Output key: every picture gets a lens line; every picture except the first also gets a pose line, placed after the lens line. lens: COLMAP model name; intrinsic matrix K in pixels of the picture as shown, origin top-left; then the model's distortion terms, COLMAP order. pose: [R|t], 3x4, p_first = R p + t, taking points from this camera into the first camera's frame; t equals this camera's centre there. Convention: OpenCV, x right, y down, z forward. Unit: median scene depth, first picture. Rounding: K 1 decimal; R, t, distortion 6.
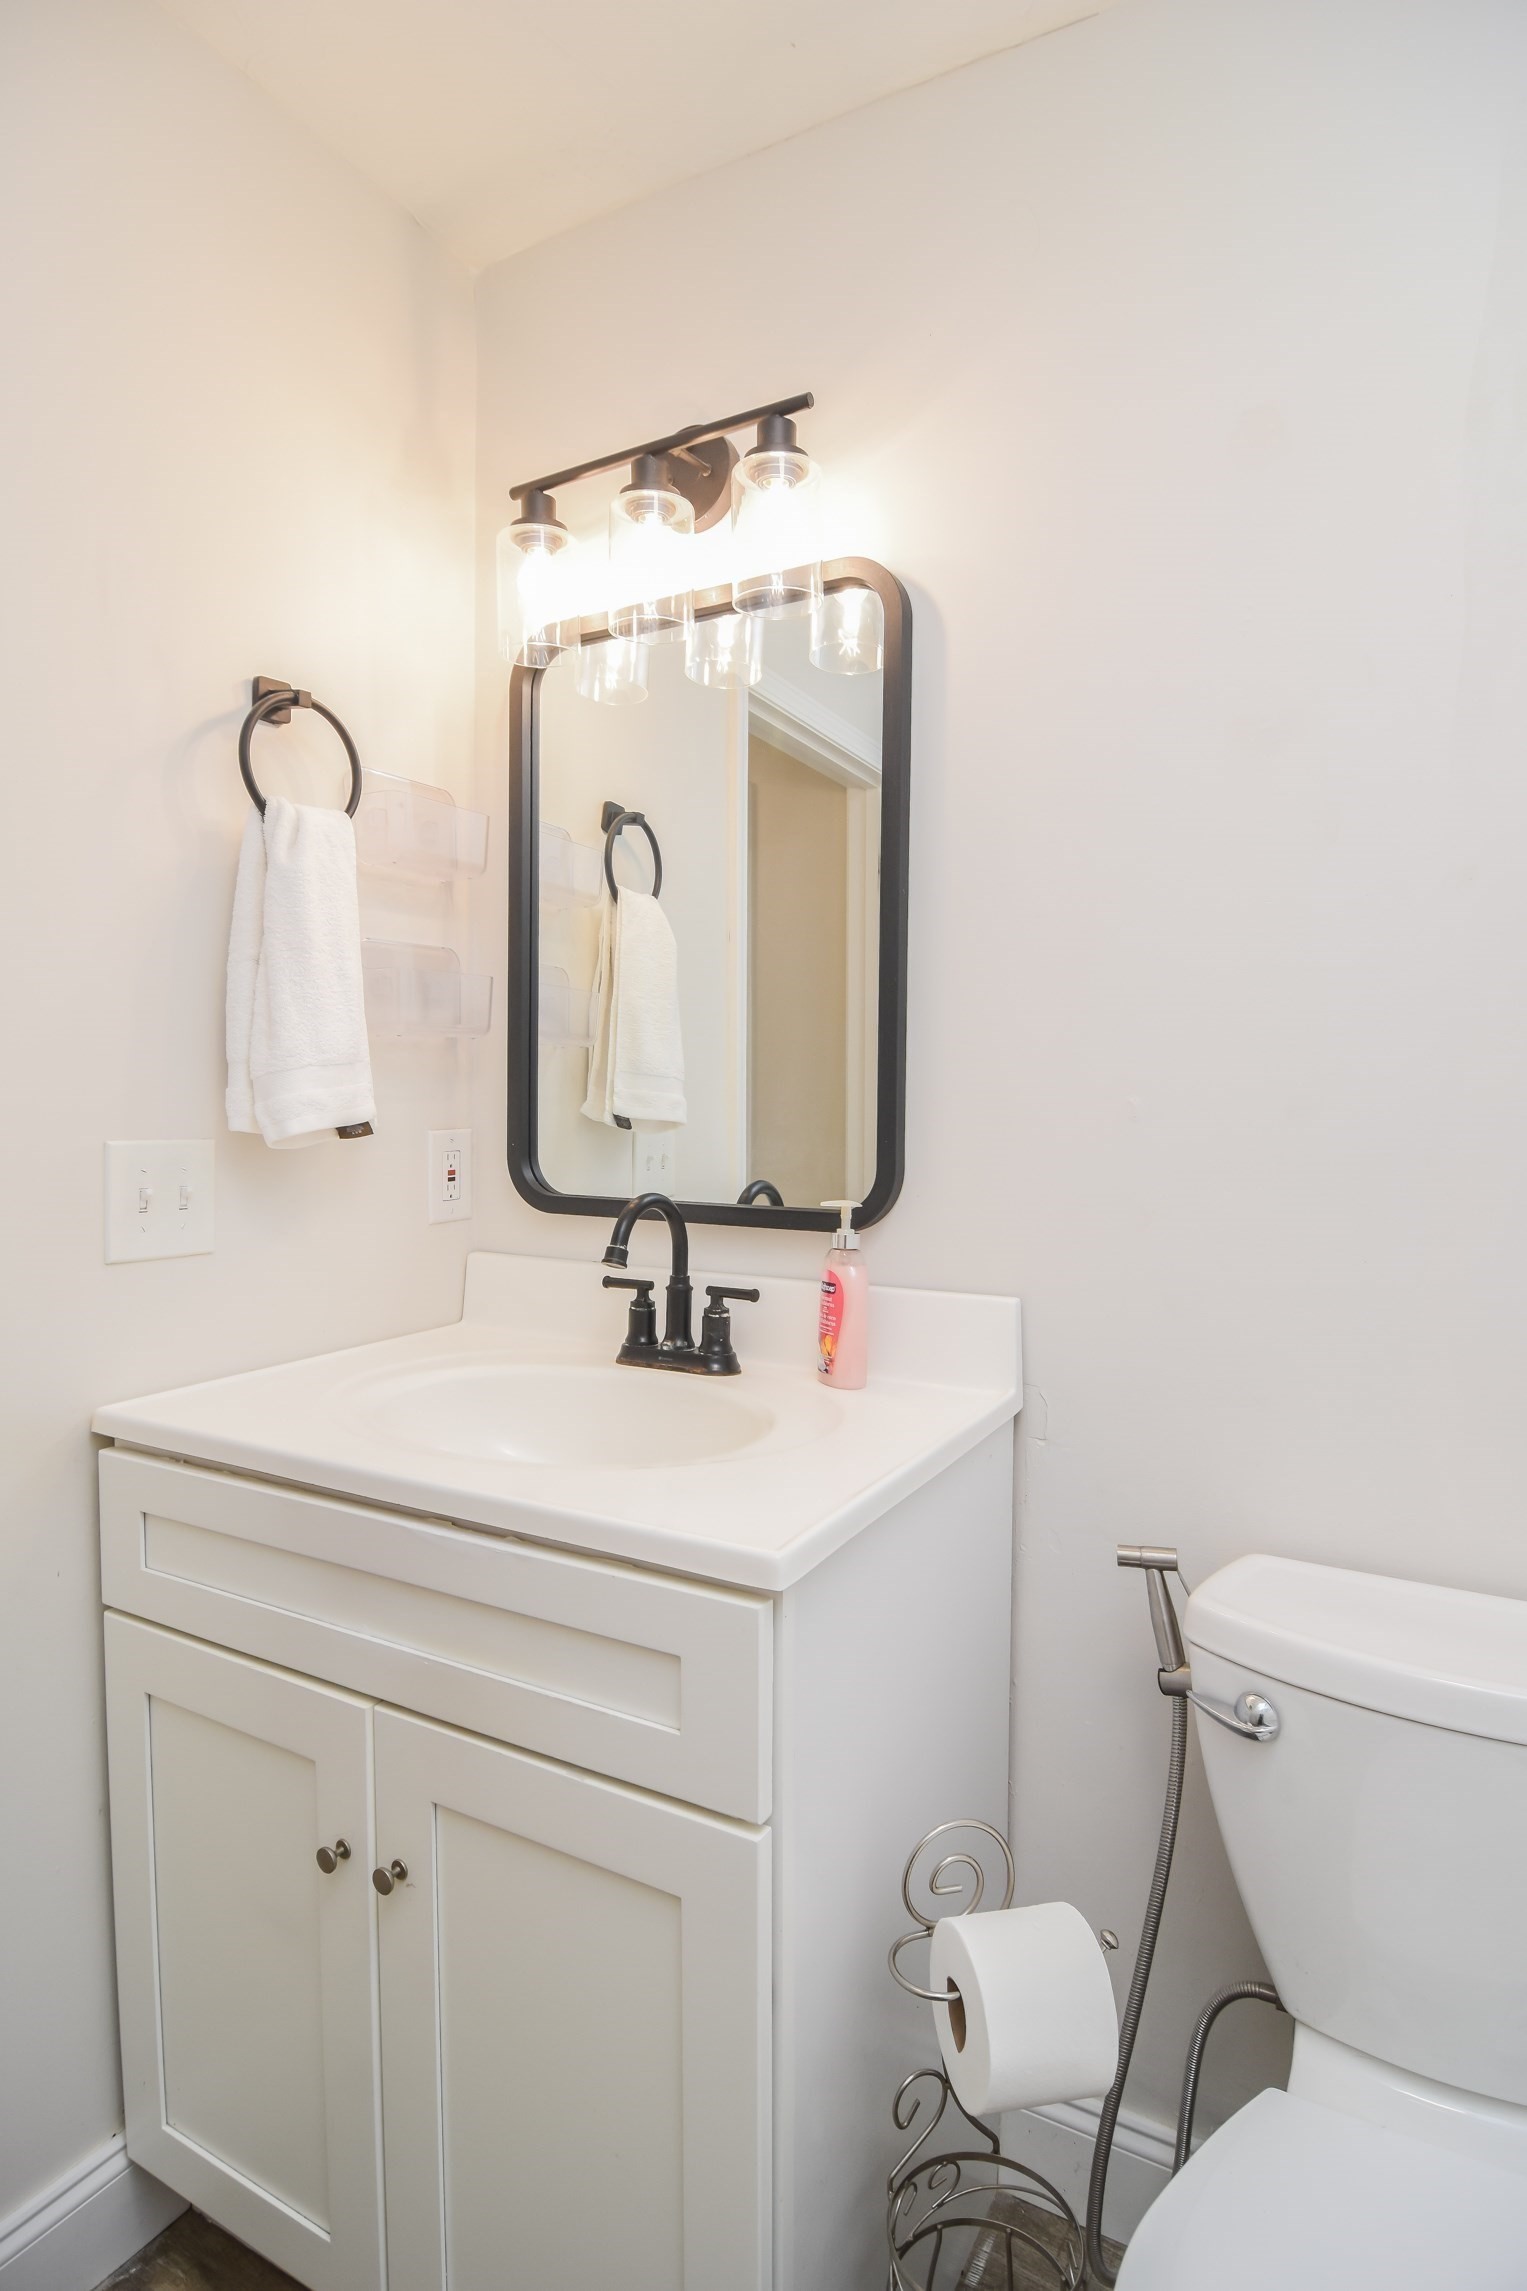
lens RADIAL K [[1225.0, 0, 767.8], [0, 1225.0, 1137.1], [0, 0, 1]] dist [-0.006527, -0.011362]
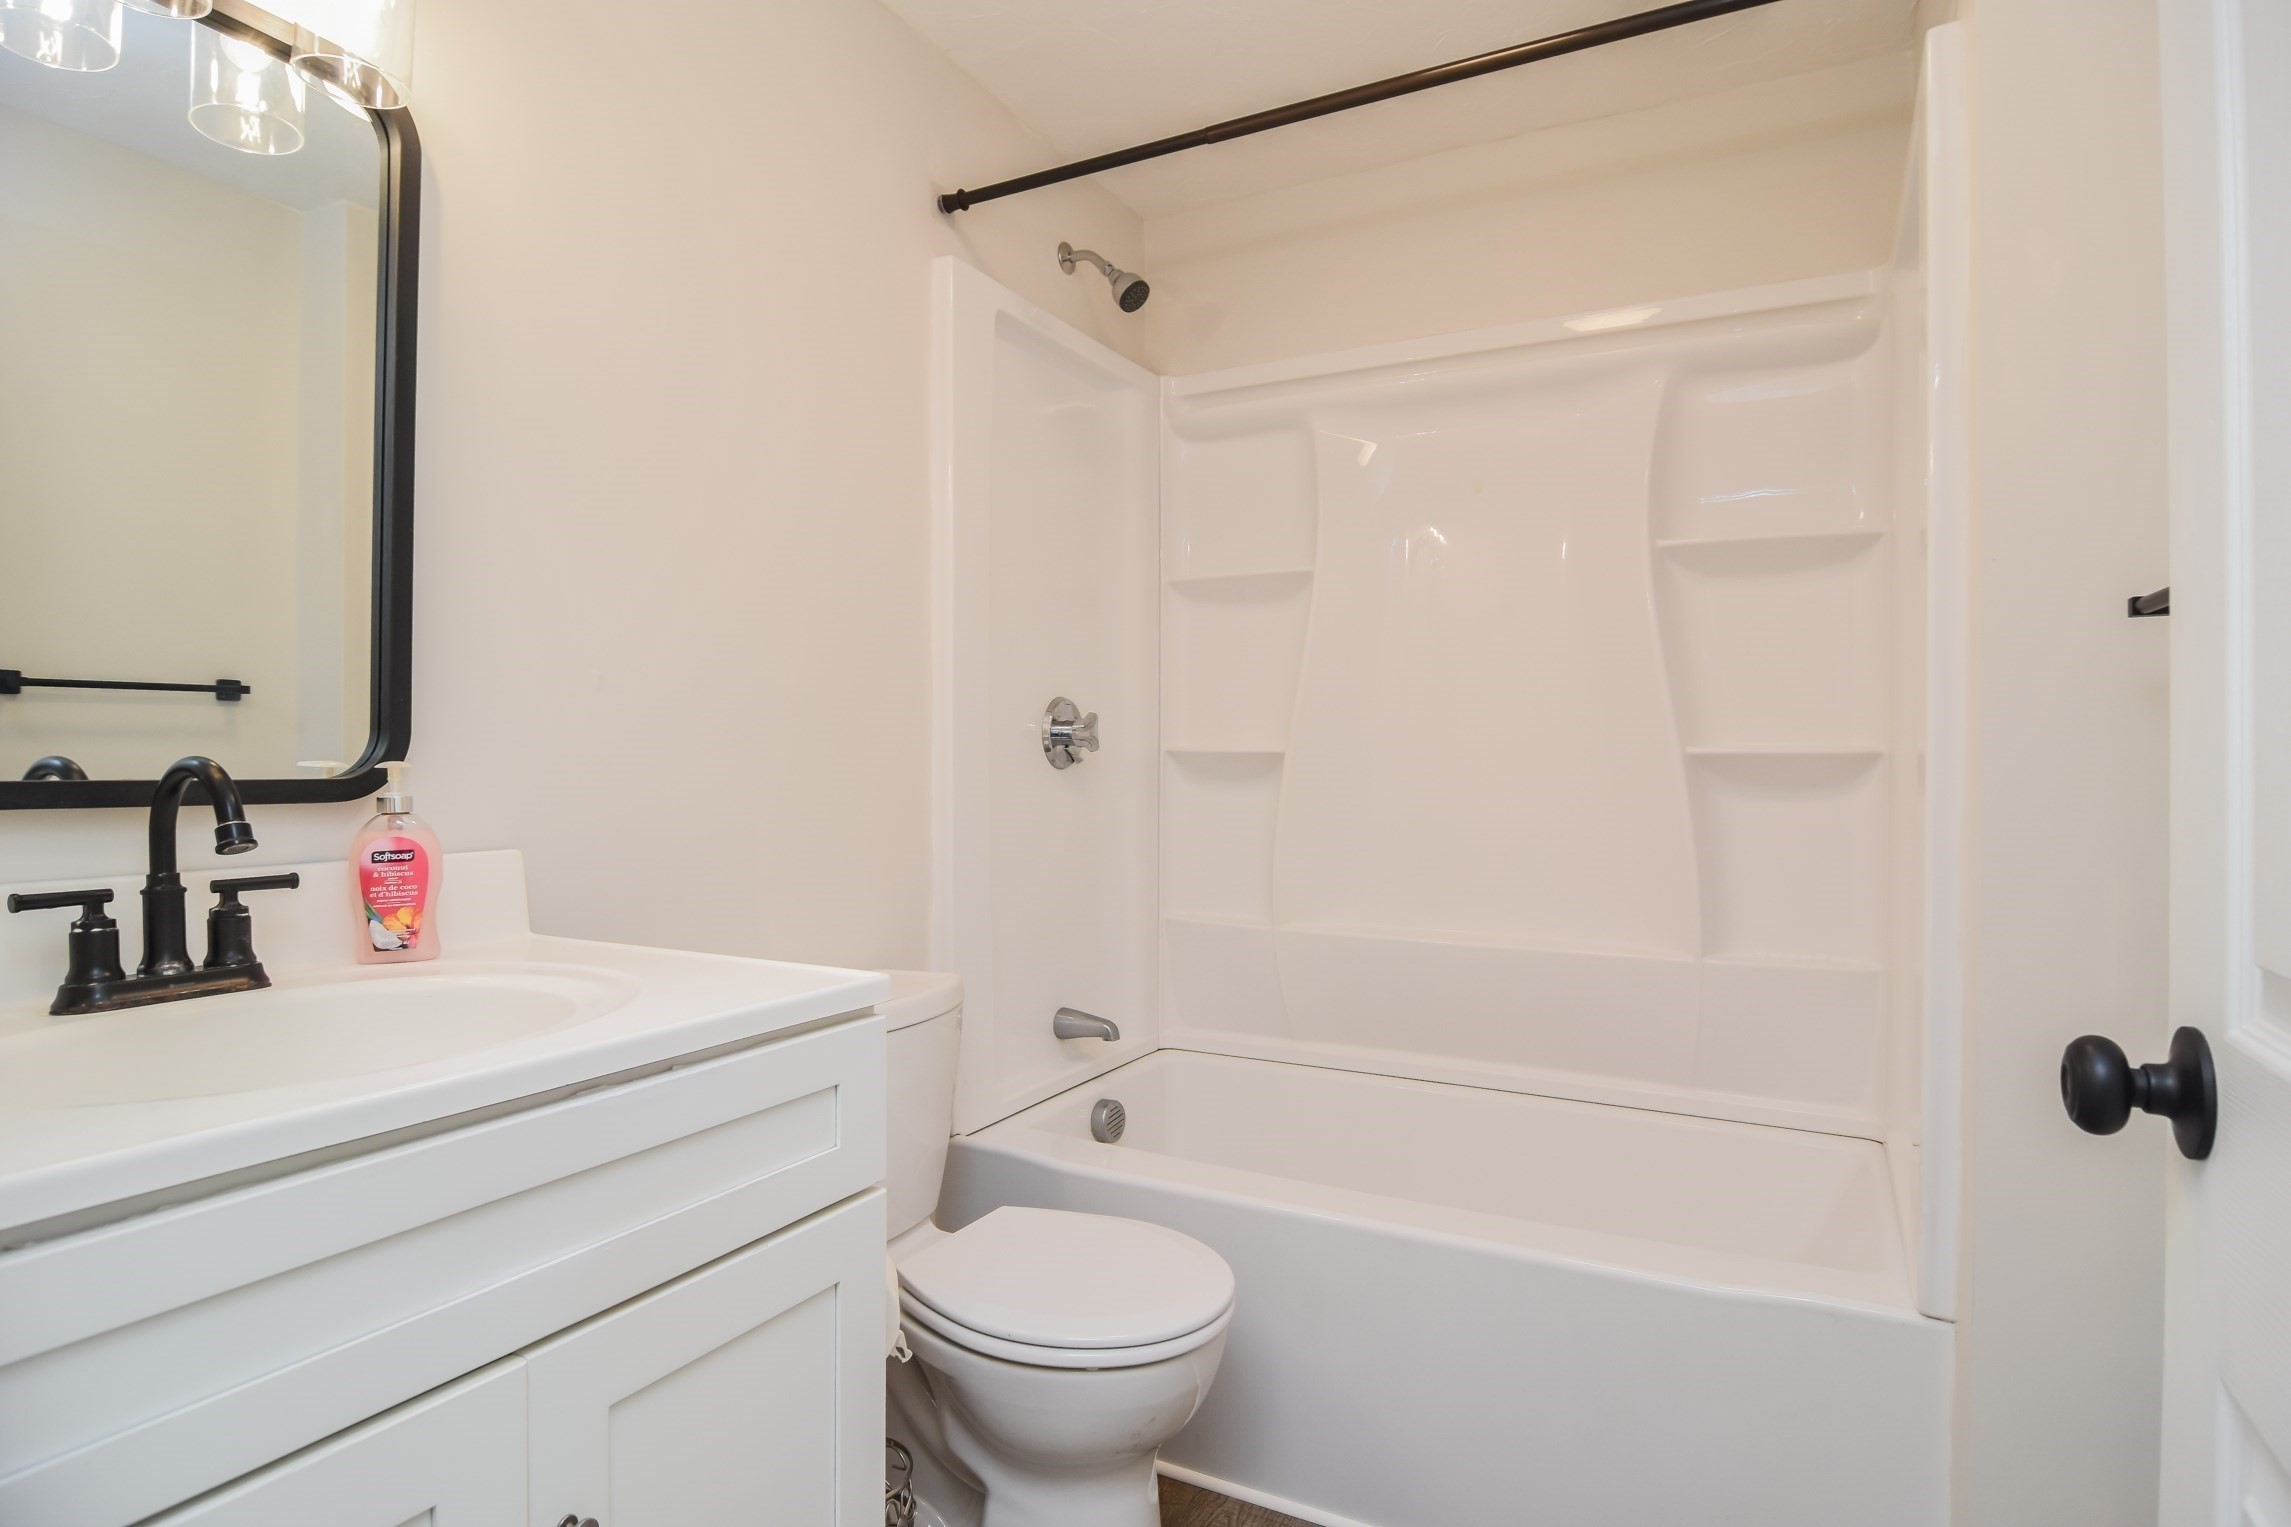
lens RADIAL K [[1225.0, 0, 1151.2], [0, 1225.0, 758.3], [0, 0, 1]] dist [-0.006527, -0.011362]
pose [[-0.023821, -0.008278, 0.999682, -0.820080], [0.020575, 0.999750, 0.008769, 0.049910], [-0.999504, 0.020777, -0.023645, 0.428150]]
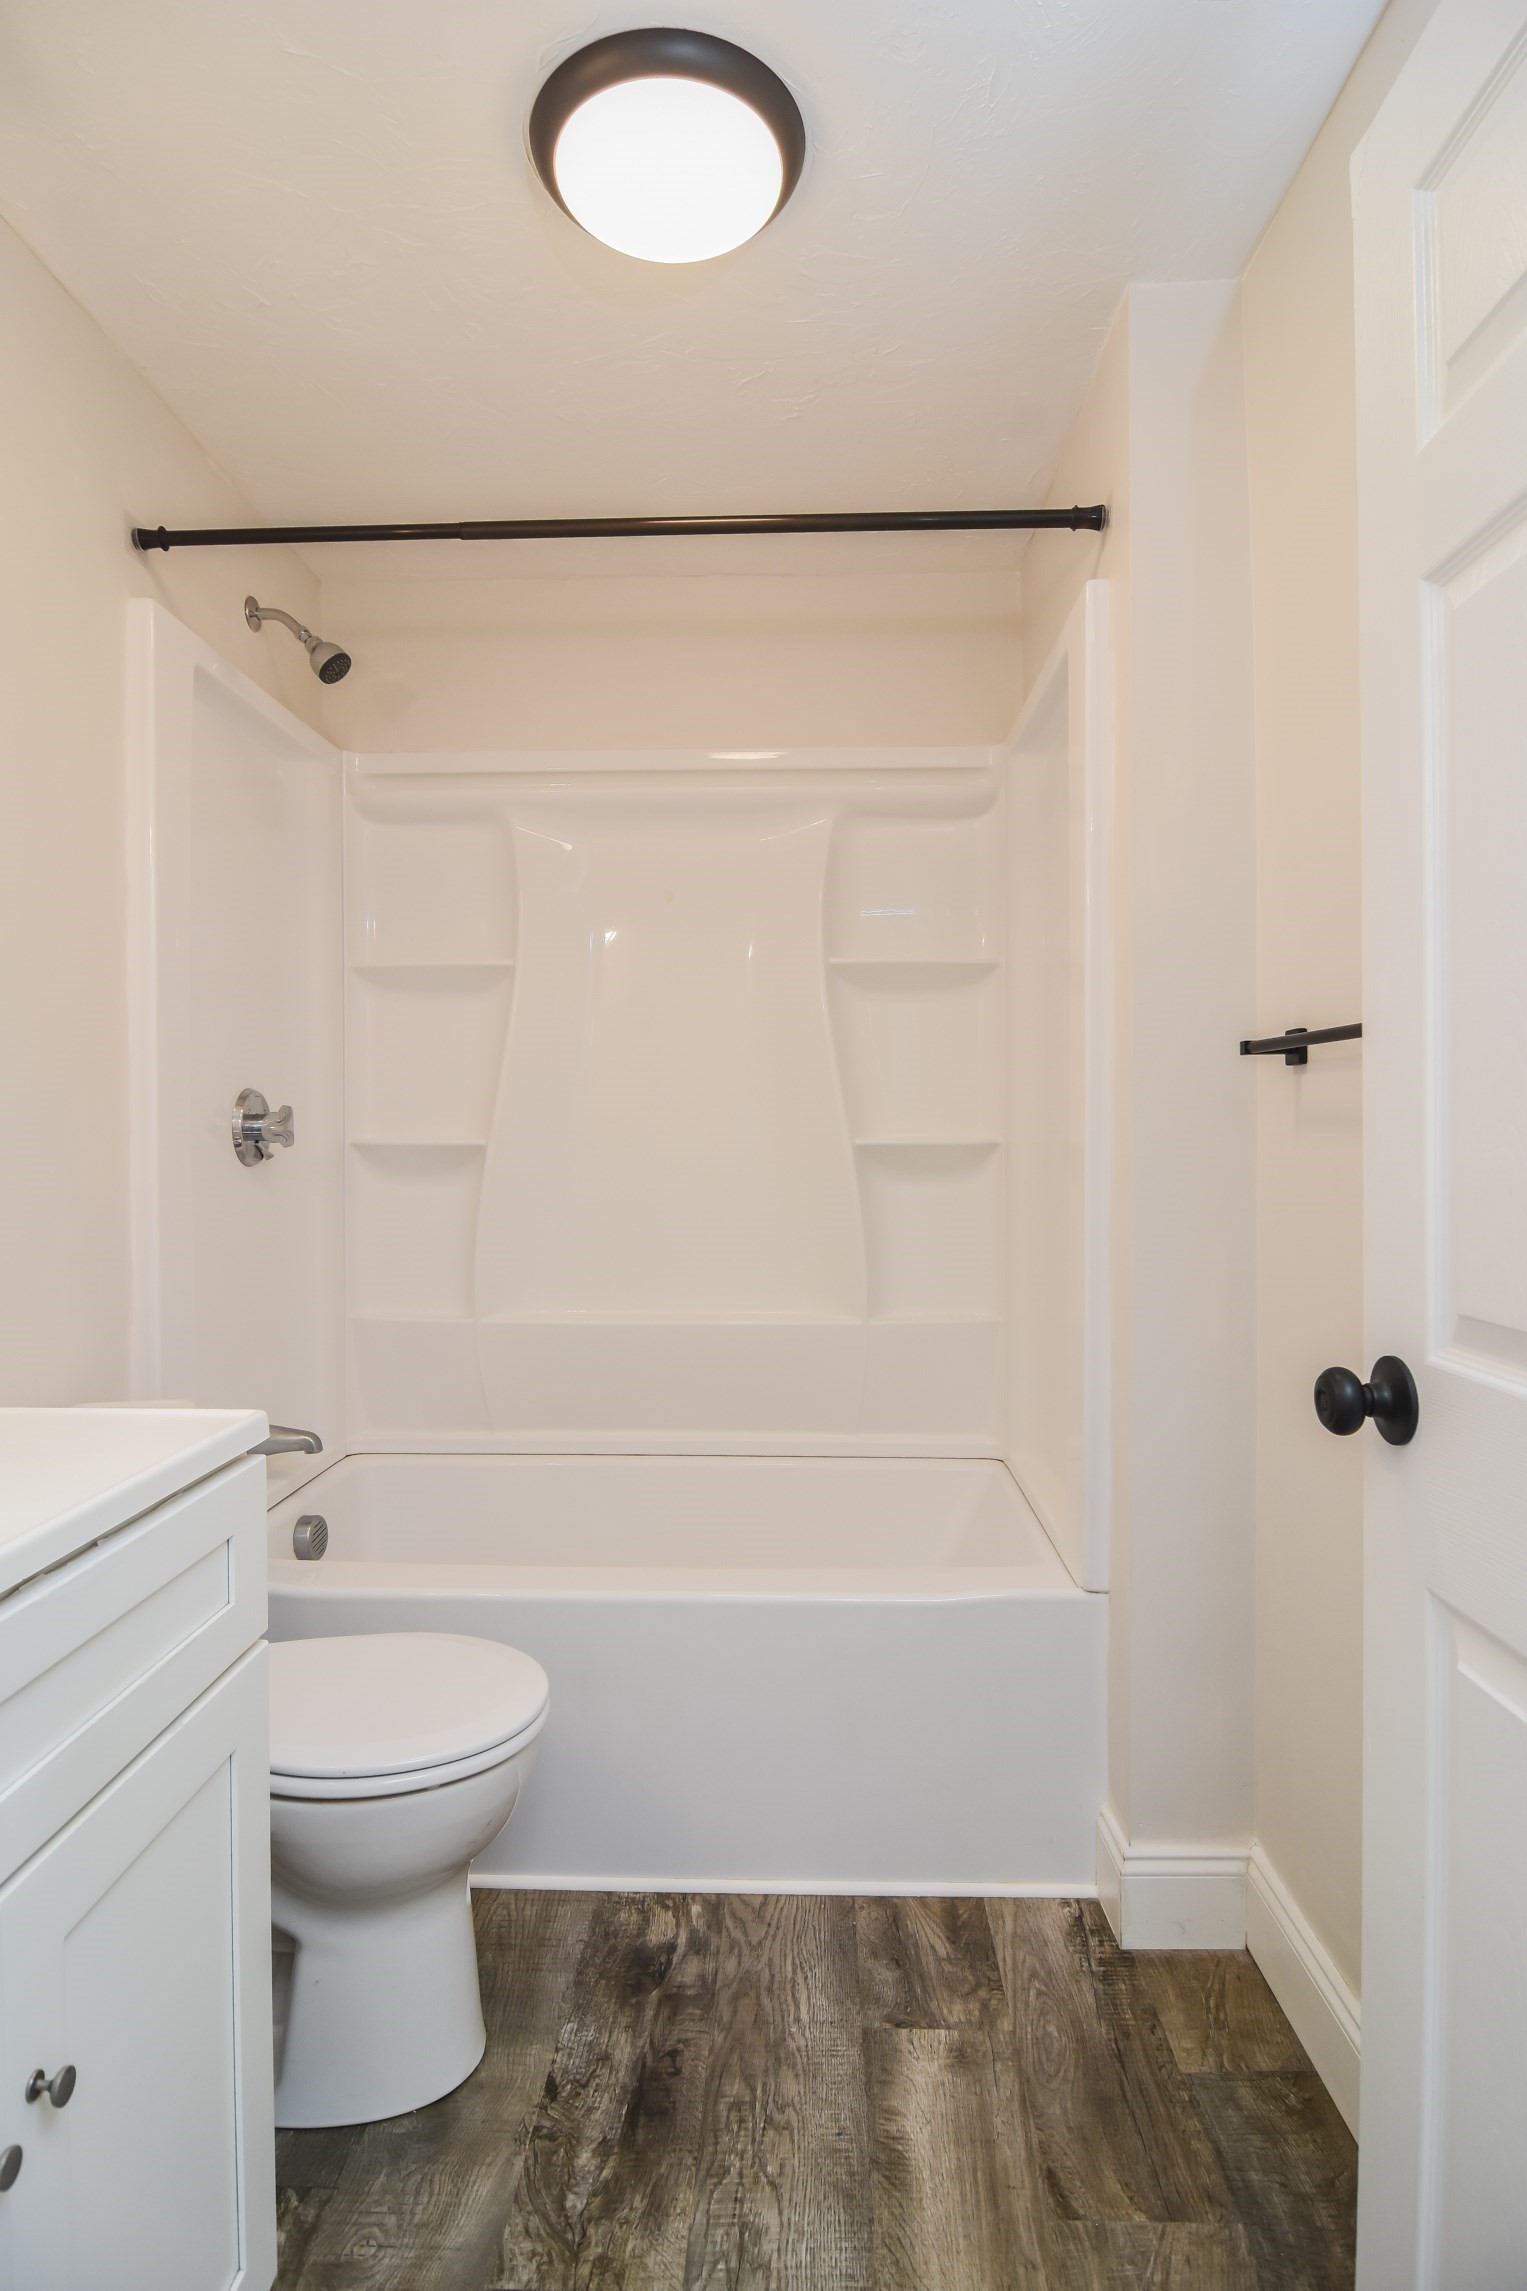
lens RADIAL K [[1225.0, 0, 767.8], [0, 1225.0, 1137.1], [0, 0, 1]] dist [-0.006527, -0.011362]
pose [[-0.464163, -0.010627, 0.885686, -0.816185], [0.020939, 0.999517, 0.022967, 0.016372], [-0.885502, 0.029206, -0.463716, 0.659075]]
